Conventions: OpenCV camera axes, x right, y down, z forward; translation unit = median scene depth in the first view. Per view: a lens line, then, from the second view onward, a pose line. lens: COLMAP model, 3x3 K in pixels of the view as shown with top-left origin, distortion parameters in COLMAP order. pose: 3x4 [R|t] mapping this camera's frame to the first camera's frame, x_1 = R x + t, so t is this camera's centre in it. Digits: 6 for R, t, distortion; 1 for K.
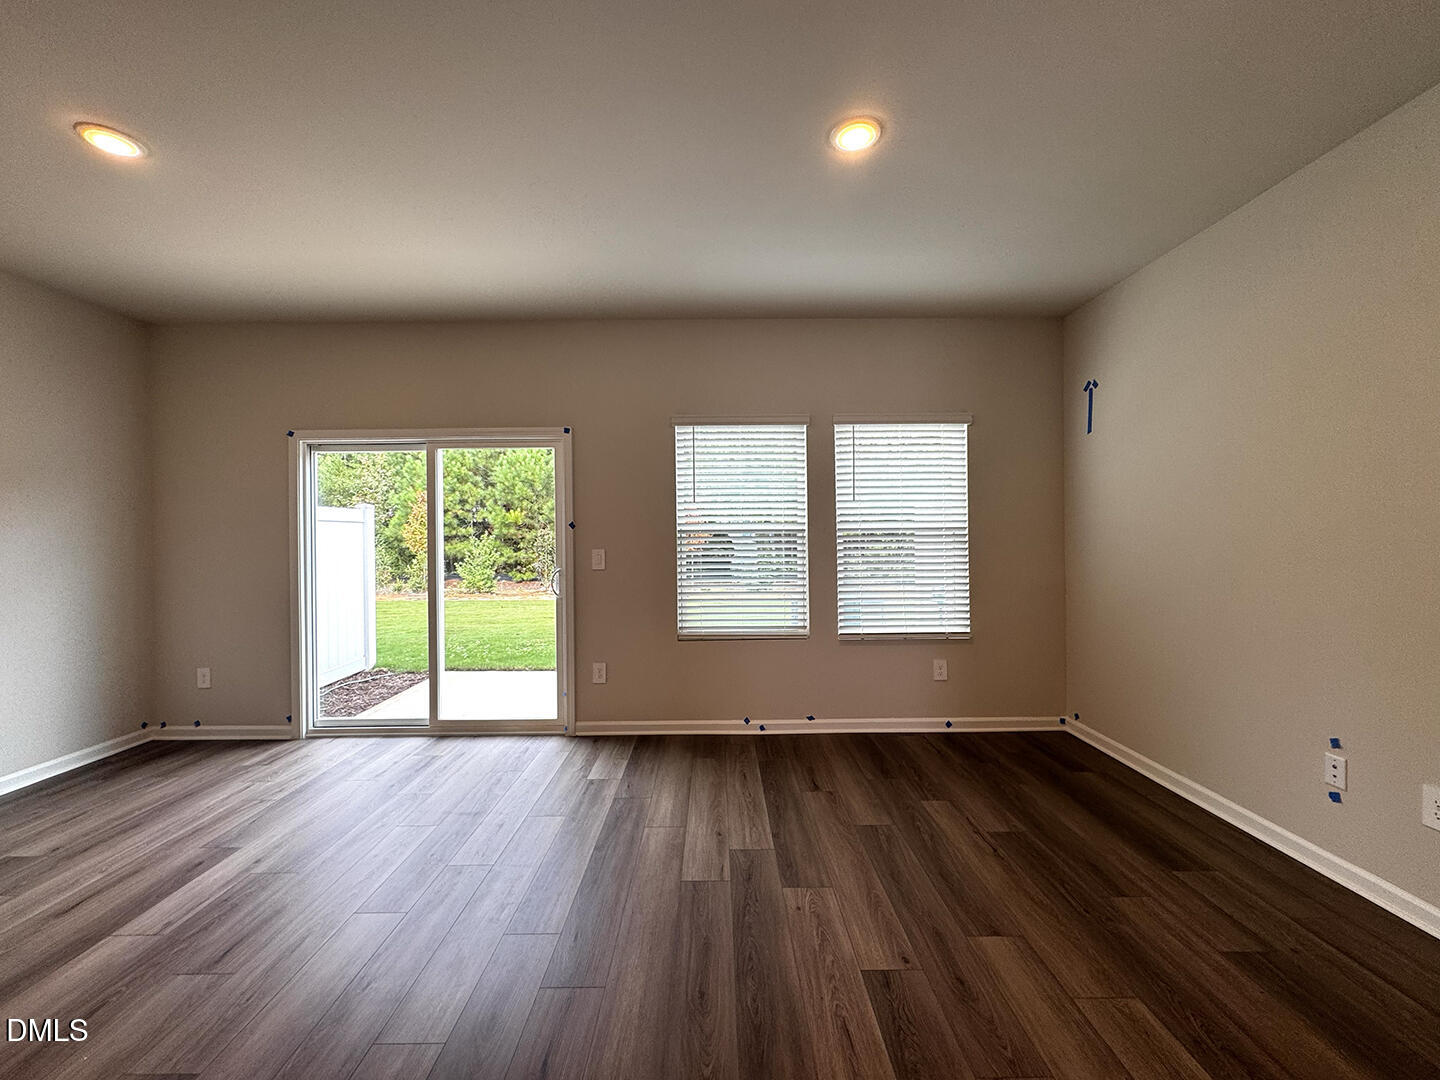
lens RADIAL K [[570.2, 0, 720.0], [0, 570.2, 540.0], [0, 0, 1]] dist [0.001370, 0.000221]
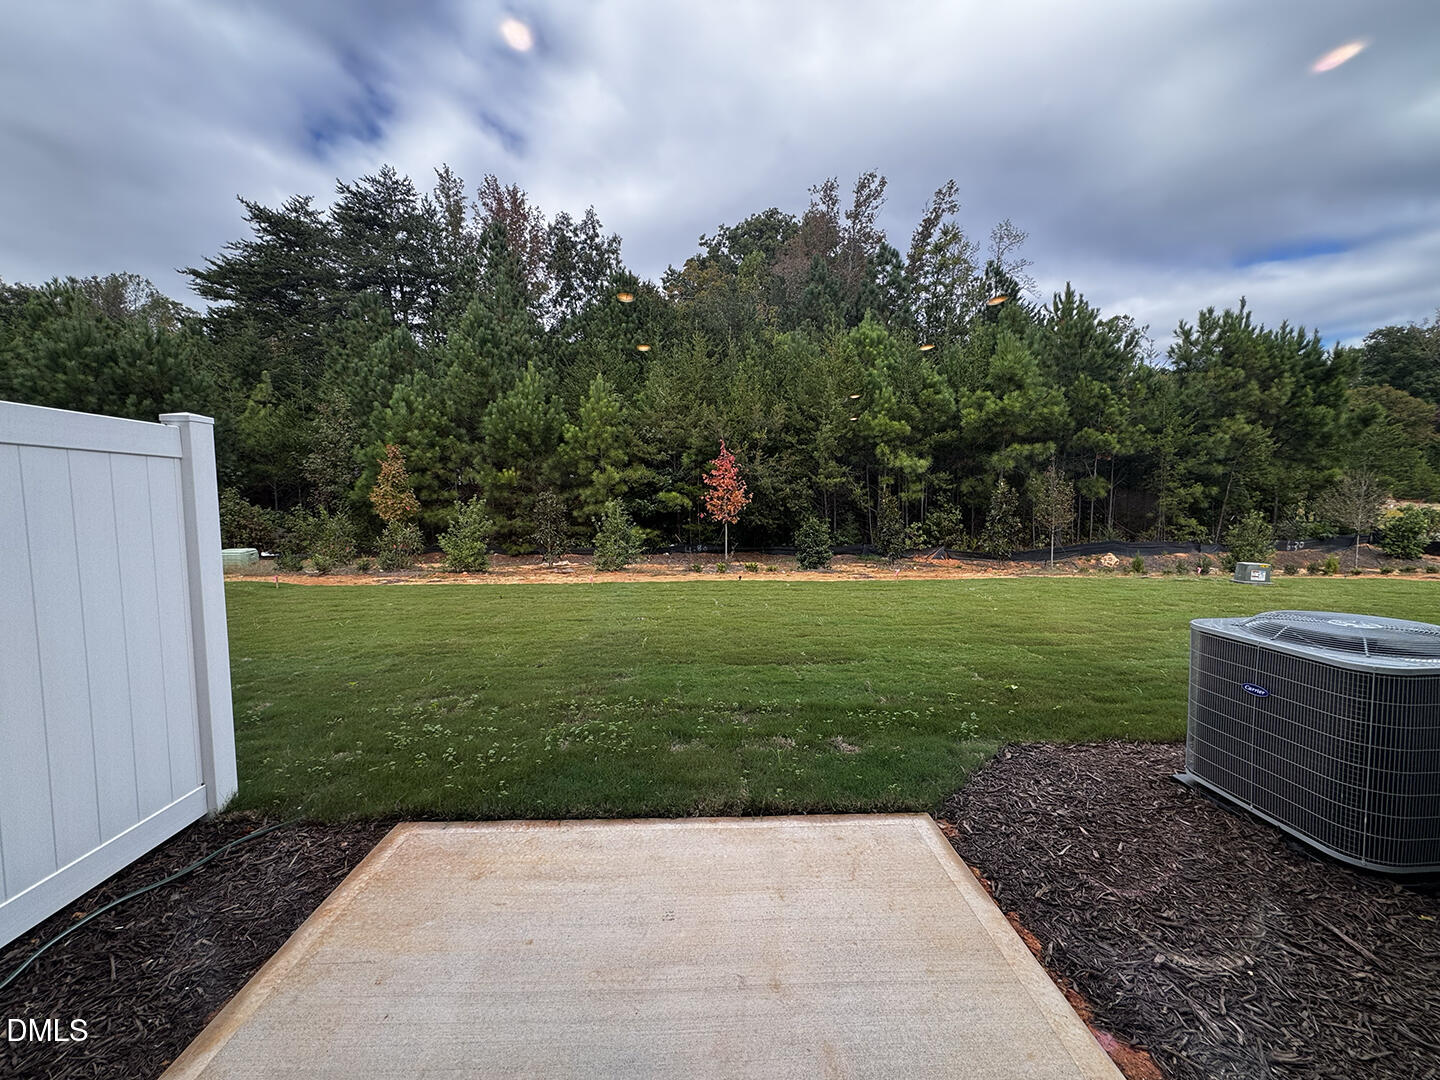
lens RADIAL K [[570.2, 0, 720.0], [0, 570.2, 540.0], [0, 0, 1]] dist [0.001370, 0.000221]
pose [[0.999741, -0.001246, 0.022724, -0.070423], [-0.000102, 0.998242, 0.059263, 0.001156], [-0.022758, -0.059250, 0.997984, 0.159063]]
